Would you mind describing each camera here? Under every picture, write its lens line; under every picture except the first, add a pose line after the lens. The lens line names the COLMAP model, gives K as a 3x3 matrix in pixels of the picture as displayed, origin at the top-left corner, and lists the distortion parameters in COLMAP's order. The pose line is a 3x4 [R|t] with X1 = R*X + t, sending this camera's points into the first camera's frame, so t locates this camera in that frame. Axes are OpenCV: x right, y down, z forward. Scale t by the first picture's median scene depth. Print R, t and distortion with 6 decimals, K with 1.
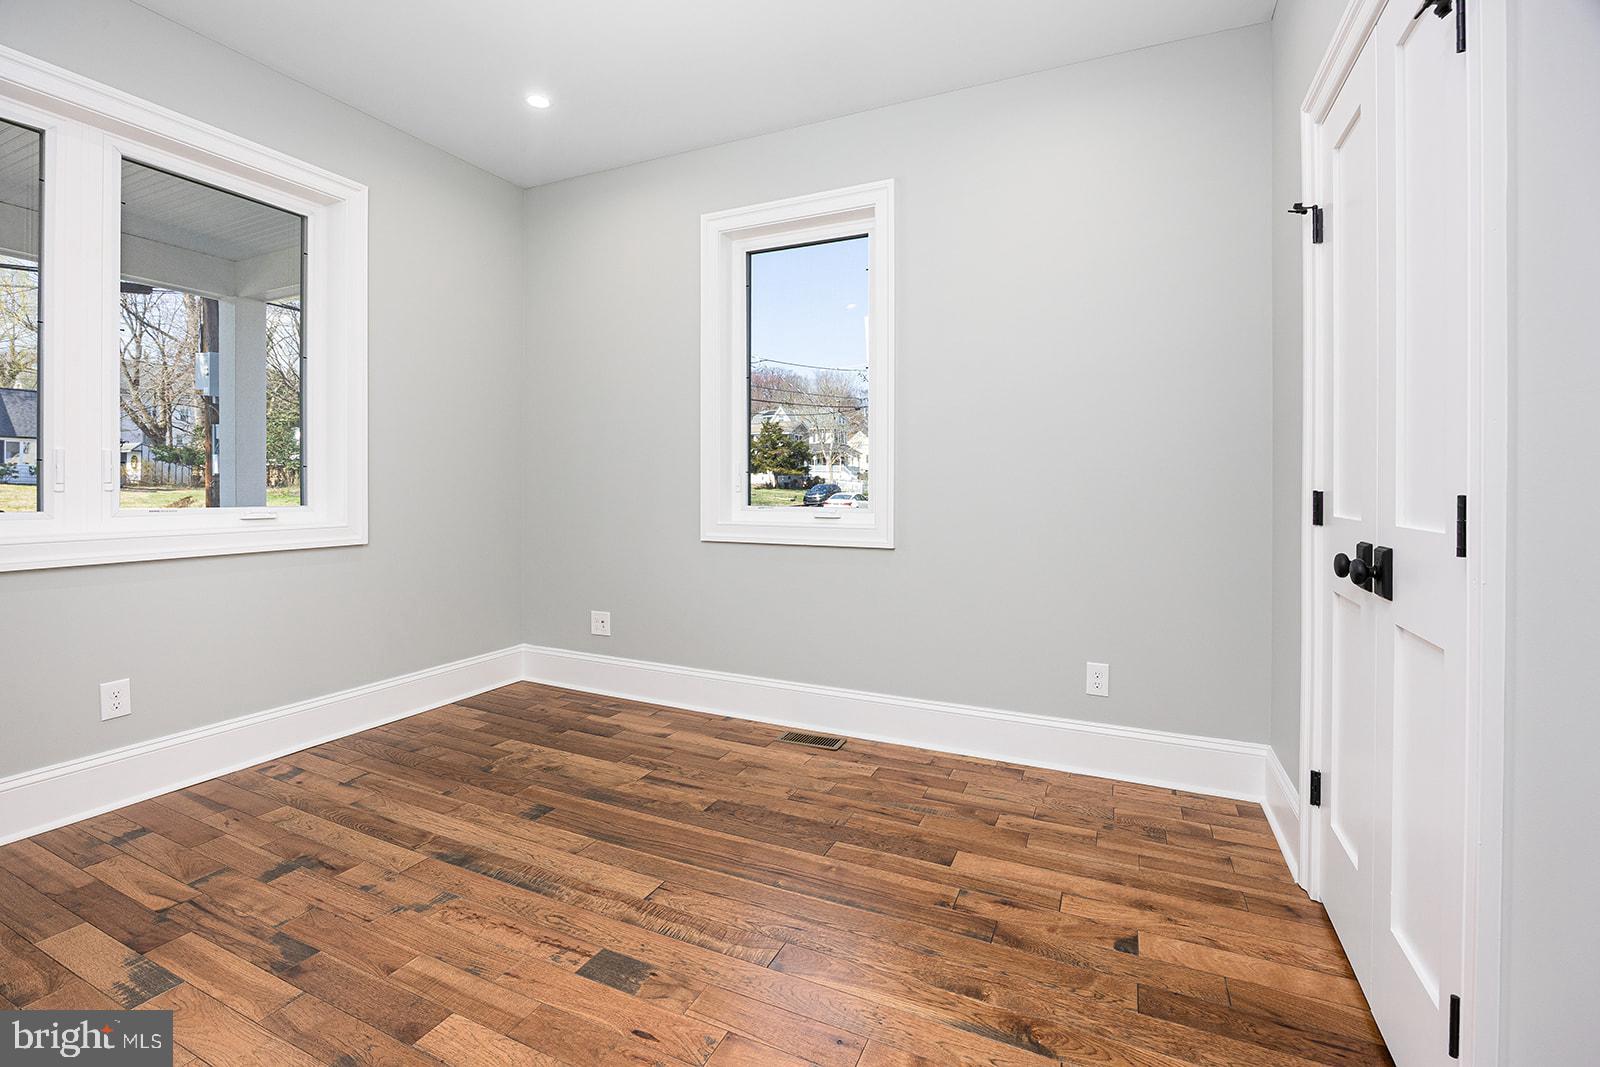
lens RADIAL K [[714.2, 0, 797.3], [0, 714.2, 489.4], [0, 0, 1]] dist [-0.016128, 0.000021]
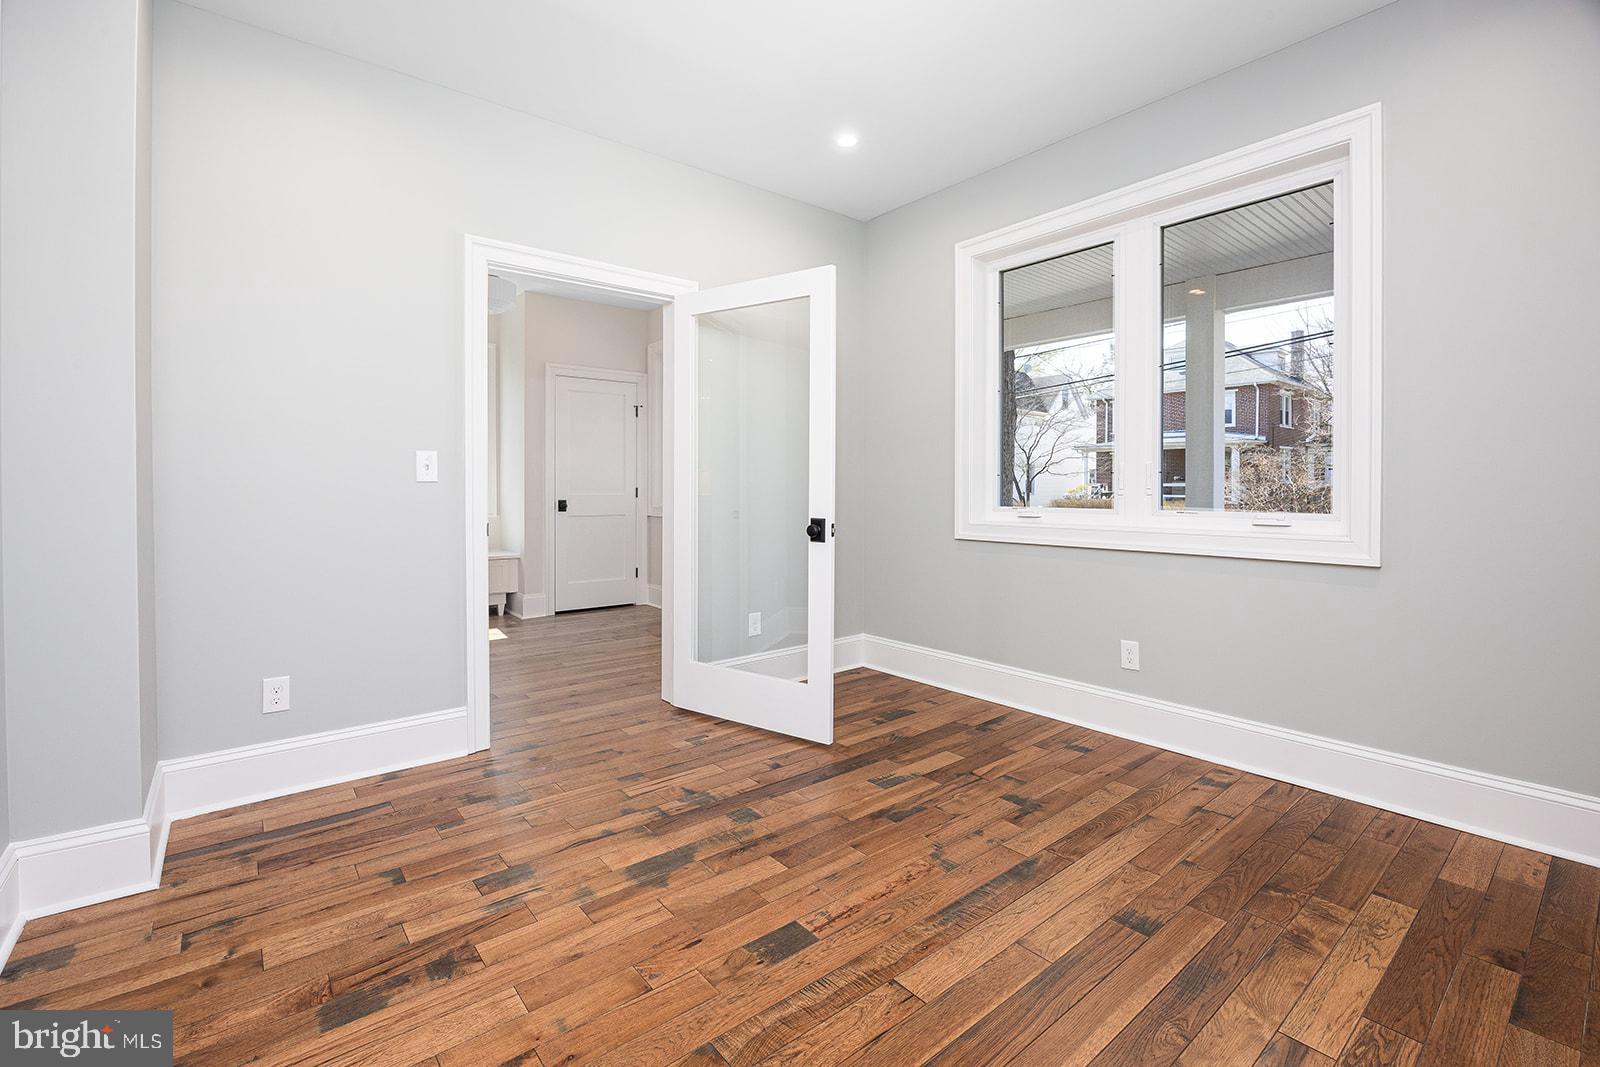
lens RADIAL K [[714.2, 0, 797.3], [0, 714.2, 489.4], [0, 0, 1]] dist [-0.016128, 0.000021]
pose [[-0.442594, -0.001153, -0.896722, 0.521275], [-0.008639, 0.999958, 0.002978, -0.005375], [0.896681, 0.009065, -0.442585, 1.118062]]
